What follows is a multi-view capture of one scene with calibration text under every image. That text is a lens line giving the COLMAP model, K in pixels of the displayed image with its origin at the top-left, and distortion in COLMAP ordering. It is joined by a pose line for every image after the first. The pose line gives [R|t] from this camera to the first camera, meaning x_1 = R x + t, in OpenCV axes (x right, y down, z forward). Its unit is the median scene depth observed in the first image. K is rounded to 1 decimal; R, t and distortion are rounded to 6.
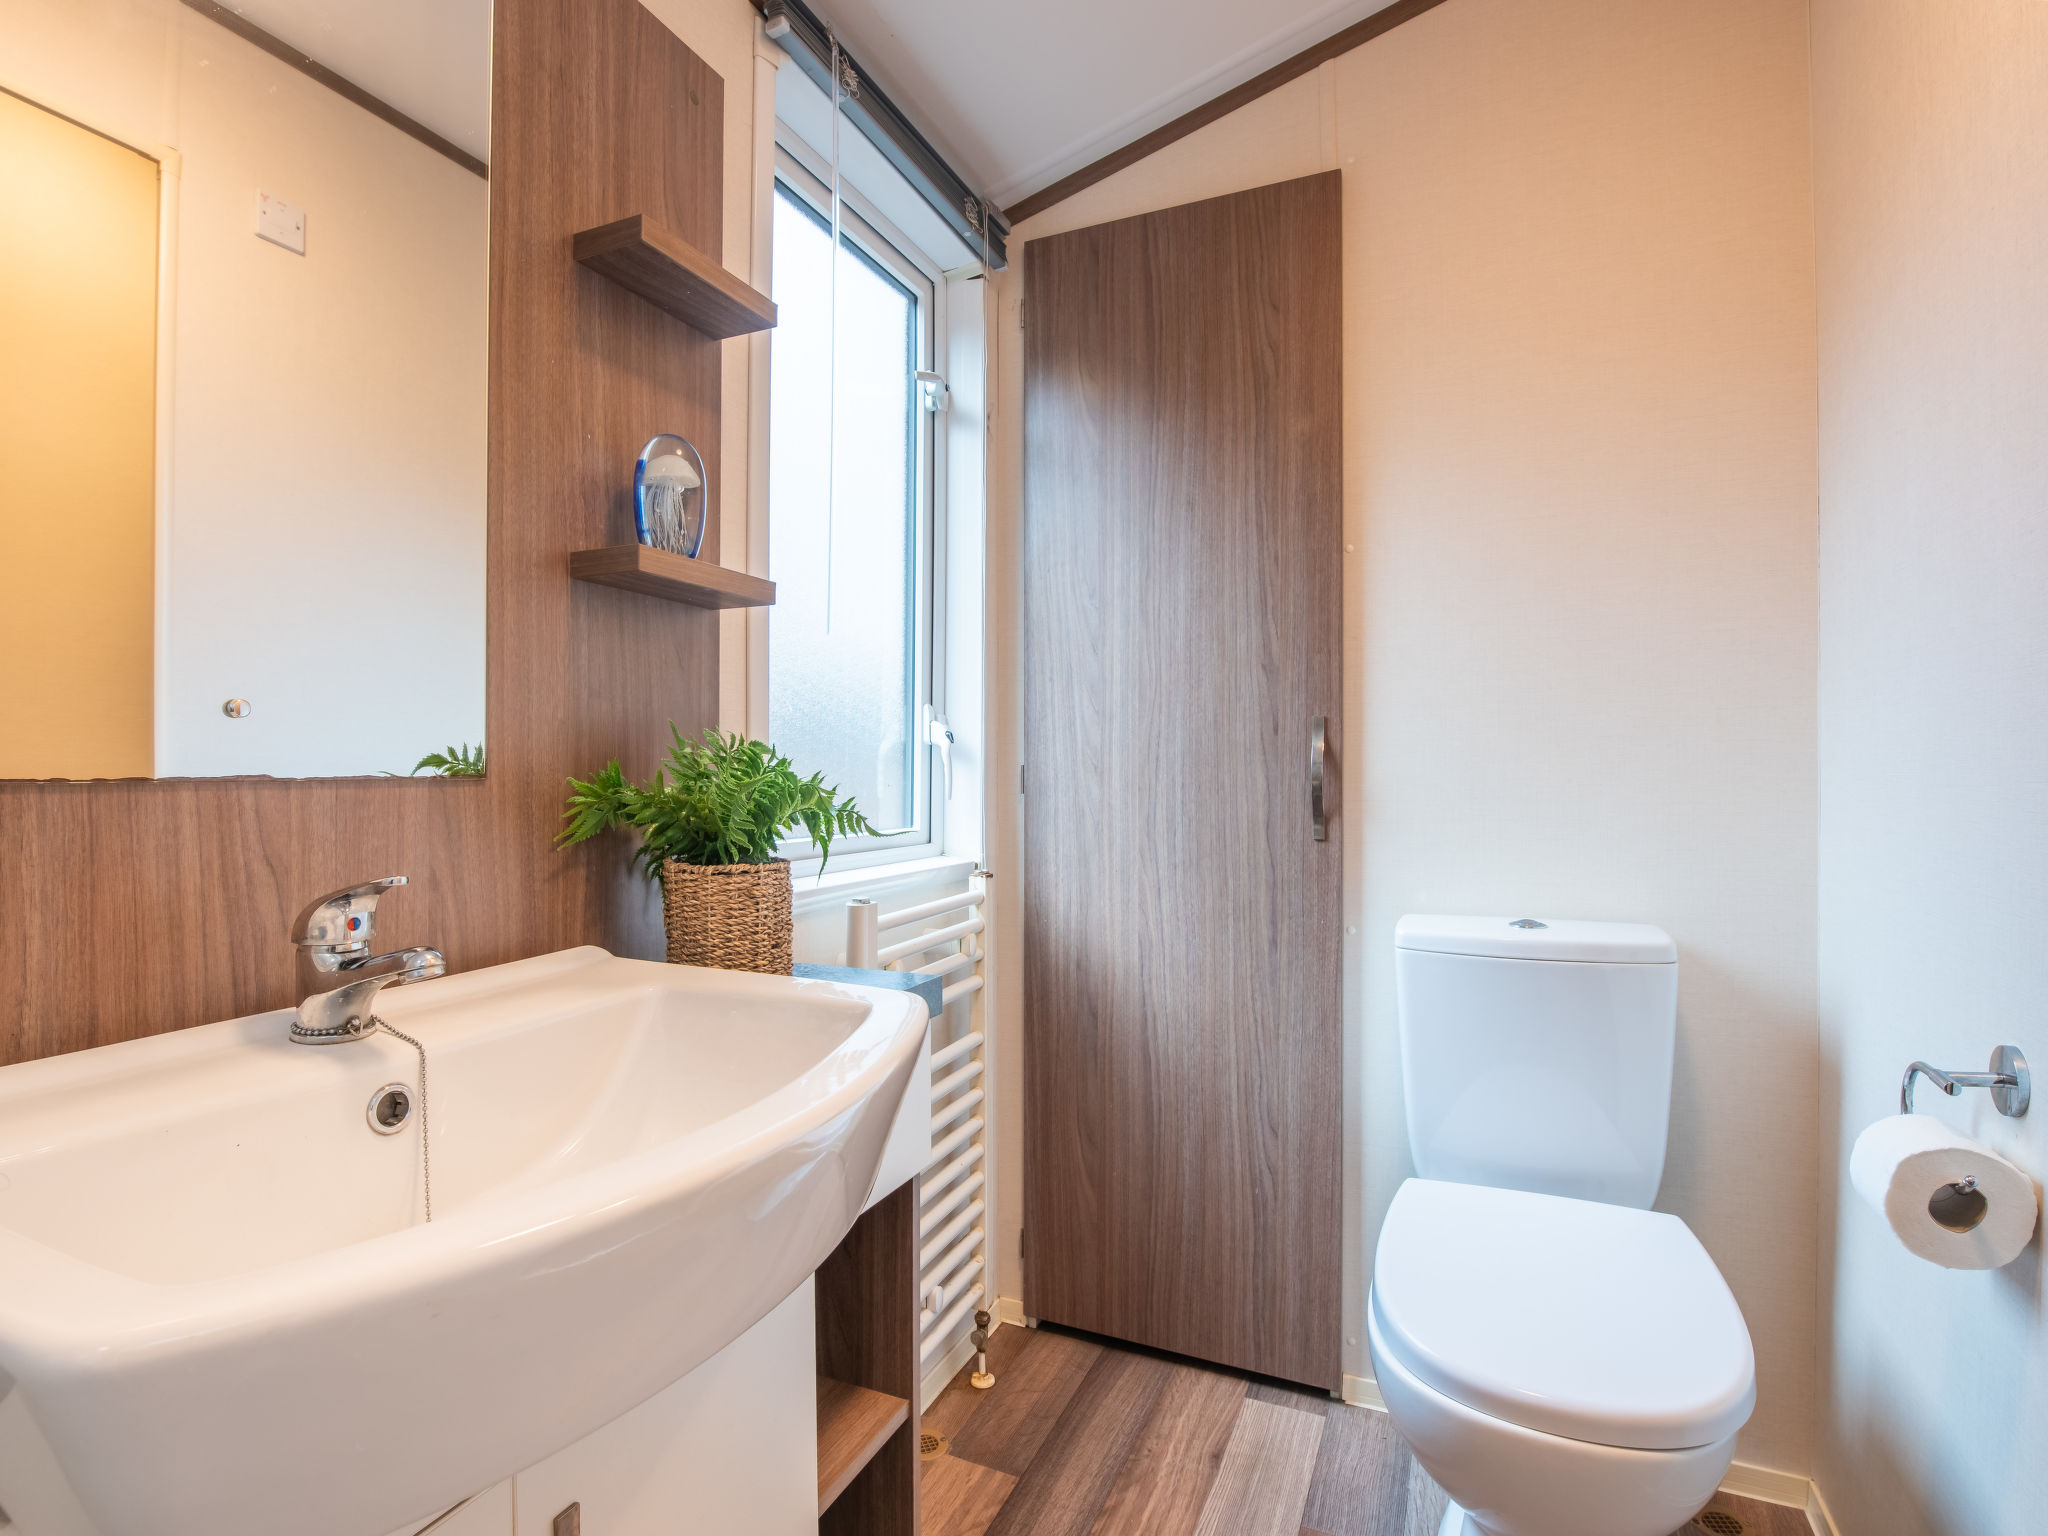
lens RADIAL K [[1037.8, 0, 991.8], [0, 1037.8, 769.3], [0, 0, 1]] dist [-0.004514, -0.007476]
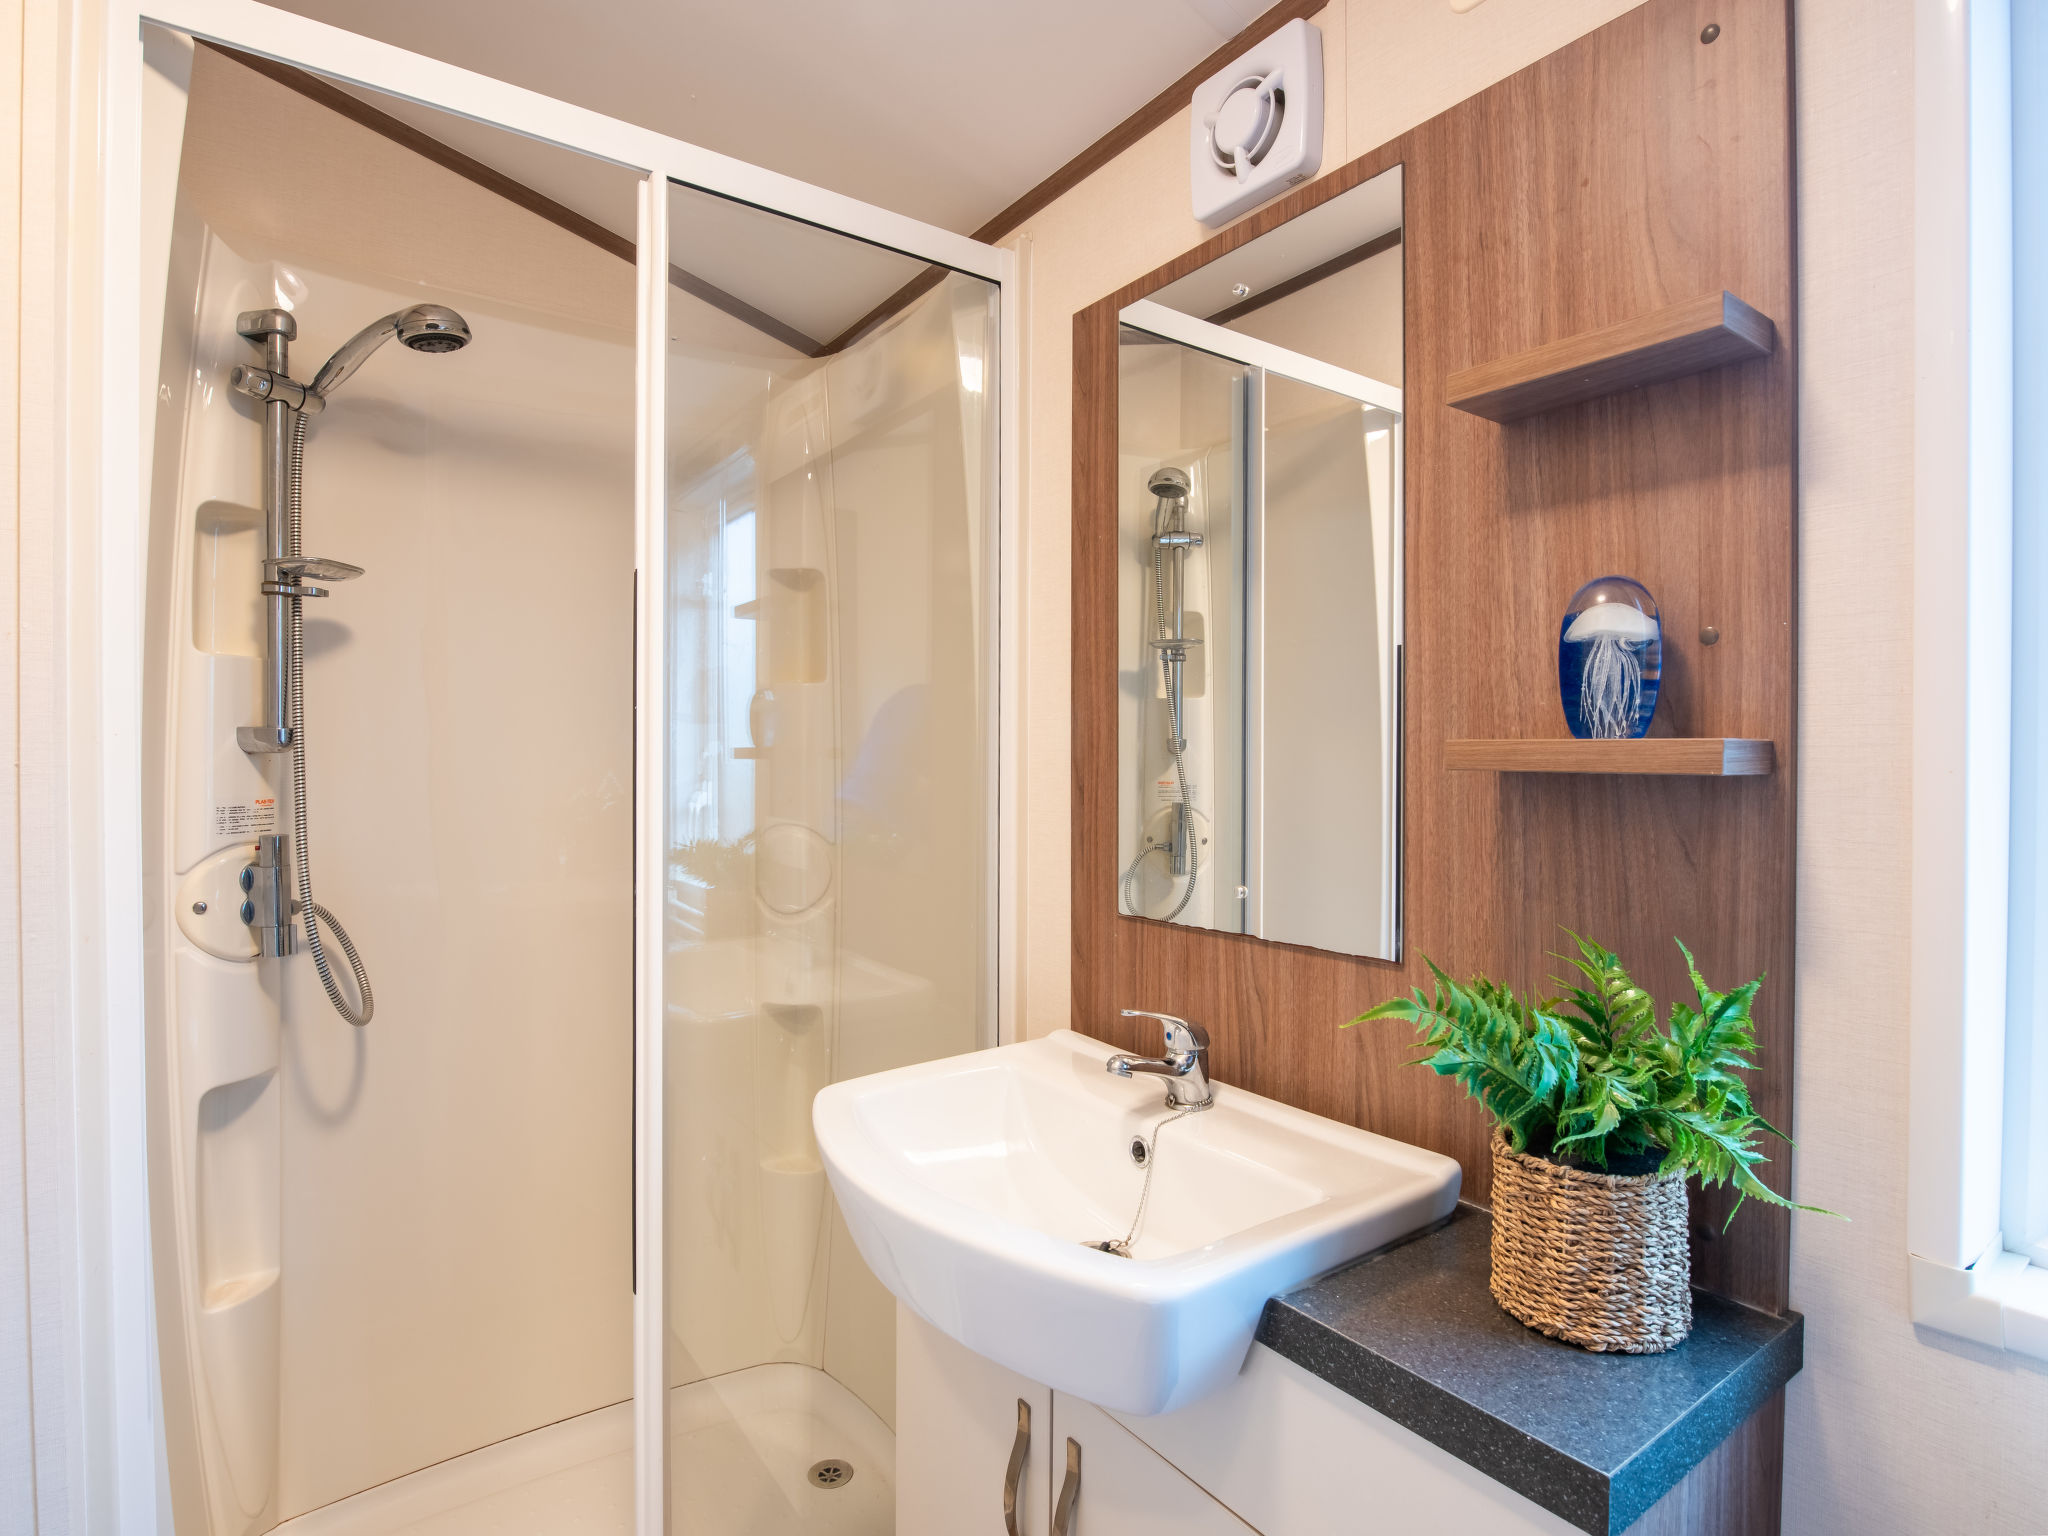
lens RADIAL K [[1037.8, 0, 991.8], [0, 1037.8, 769.3], [0, 0, 1]] dist [-0.004514, -0.007476]
pose [[-0.505415, 0.010144, -0.862817, 0.648355], [0.002060, 0.999942, 0.010549, -0.201565], [0.862874, 0.003554, -0.505406, 1.110830]]
